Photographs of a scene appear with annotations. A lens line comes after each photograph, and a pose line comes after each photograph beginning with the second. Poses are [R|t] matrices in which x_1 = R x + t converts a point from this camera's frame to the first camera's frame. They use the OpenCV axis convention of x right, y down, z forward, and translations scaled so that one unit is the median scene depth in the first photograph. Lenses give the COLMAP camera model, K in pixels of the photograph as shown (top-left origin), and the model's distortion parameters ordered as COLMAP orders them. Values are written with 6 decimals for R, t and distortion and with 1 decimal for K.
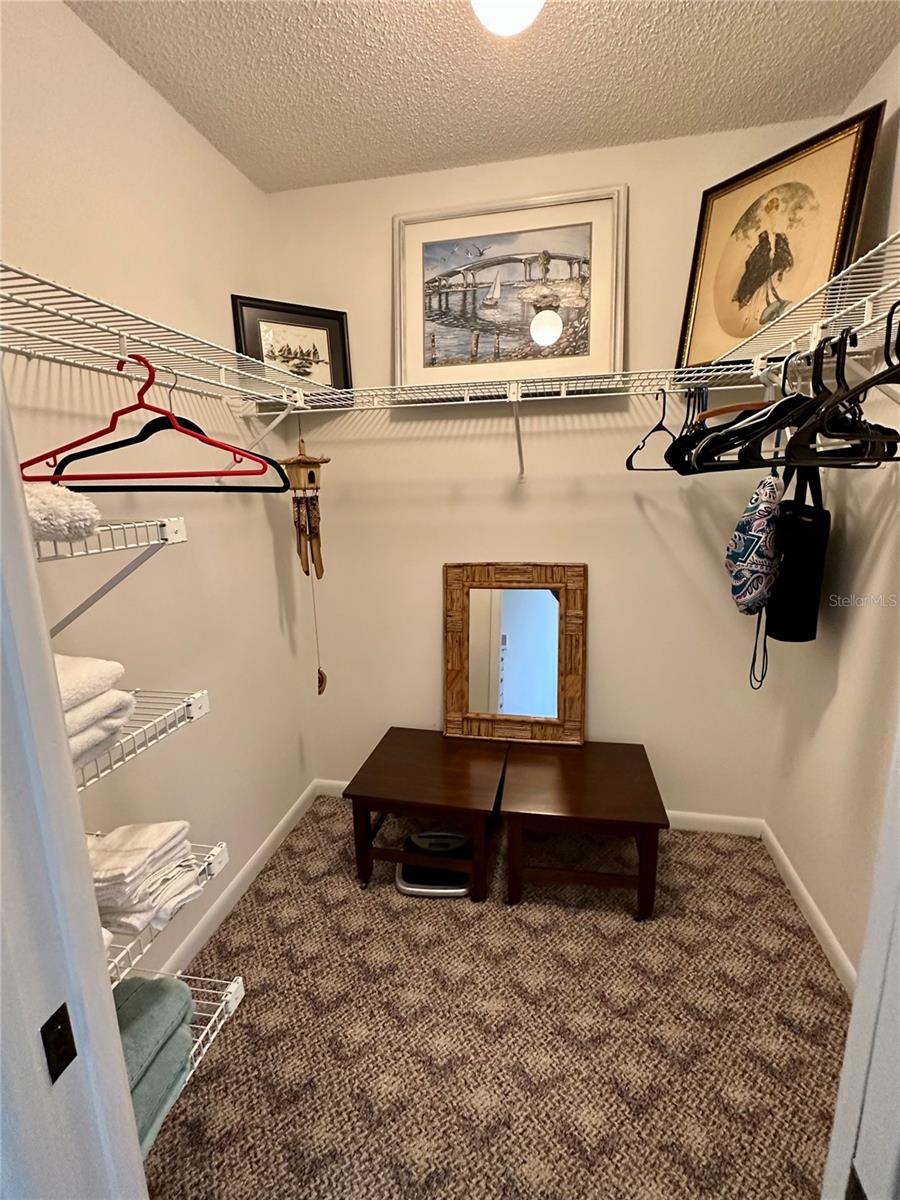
lens RADIAL K [[550.7, 0, 449.7], [0, 550.7, 599.6], [0, 0, 1]] dist [0.005098, 0.000158]
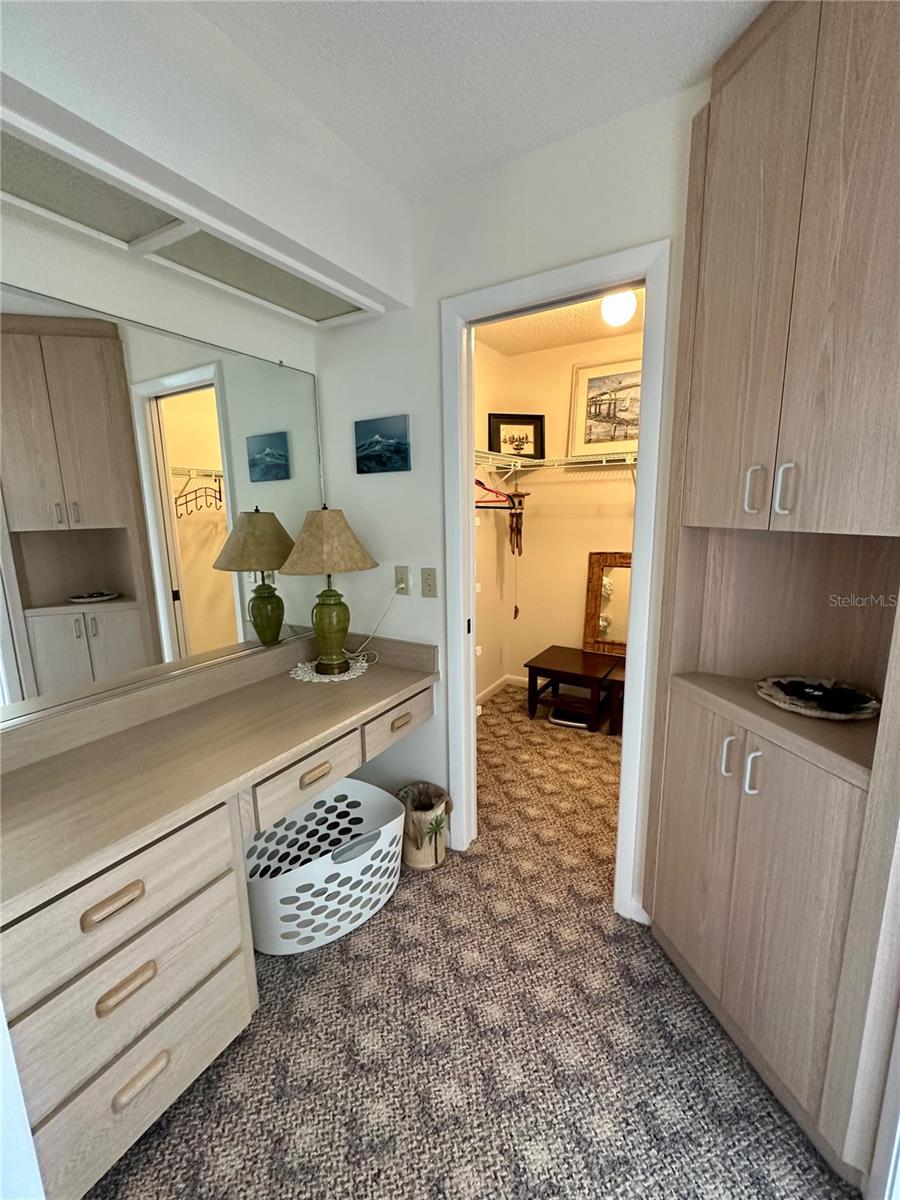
lens RADIAL K [[483.8, 0, 450.2], [0, 483.8, 595.7], [0, 0, 1]] dist [-0.002564, 0.000616]
pose [[0.938841, 0.068141, -0.337541, 0.114385], [-0.077421, 0.996899, -0.014091, 0.145847], [0.335534, 0.039362, 0.941205, -0.666457]]
